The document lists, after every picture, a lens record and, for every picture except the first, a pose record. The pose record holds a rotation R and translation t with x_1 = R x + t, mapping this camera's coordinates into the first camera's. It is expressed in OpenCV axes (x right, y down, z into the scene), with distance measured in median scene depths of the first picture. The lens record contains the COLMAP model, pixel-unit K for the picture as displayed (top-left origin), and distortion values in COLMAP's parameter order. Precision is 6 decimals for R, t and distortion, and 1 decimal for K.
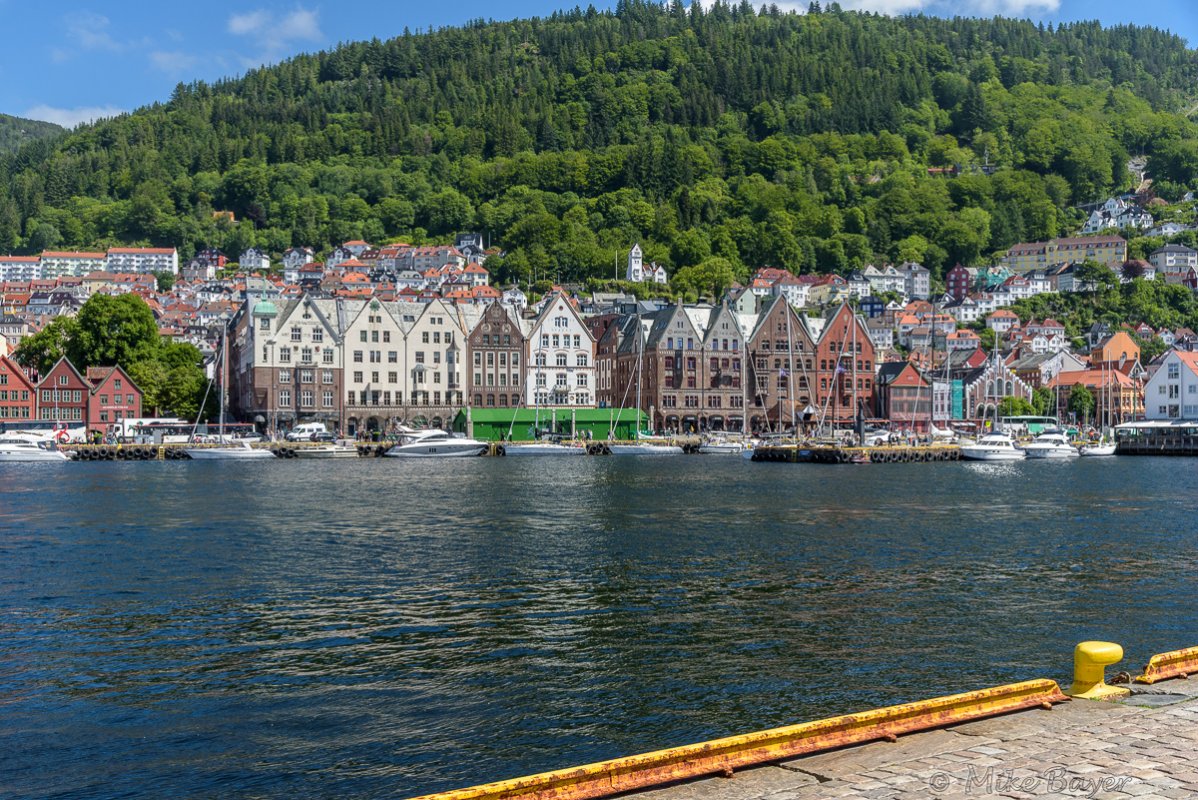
lens RADIAL K [[1354.3, 0, 599.0], [0, 1354.3, 401.5], [0, 0, 1]] dist [0.000617, 0.000000]
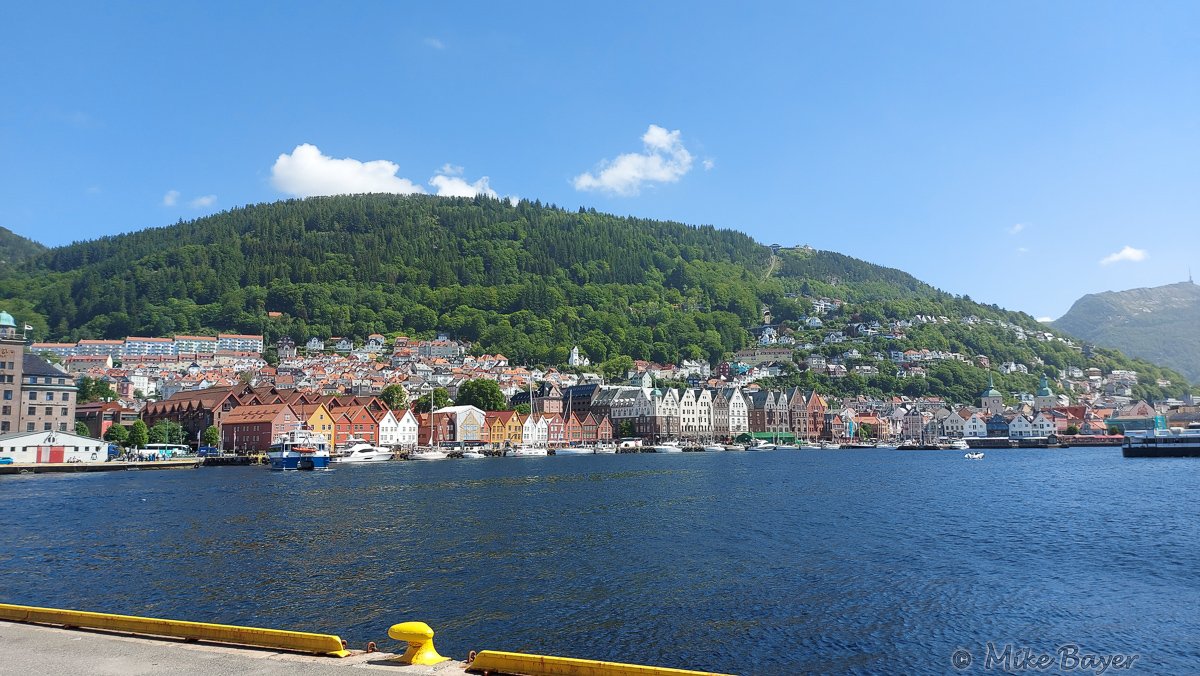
lens RADIAL K [[949.9, 0, 599.9], [0, 949.9, 334.2], [0, 0, 1]] dist [0.125984, 0.001570]
pose [[0.928366, 0.033465, 0.370158, -0.400821], [0.002501, 0.995353, -0.096258, -0.002854], [-0.371659, 0.090289, 0.923968, -0.238573]]
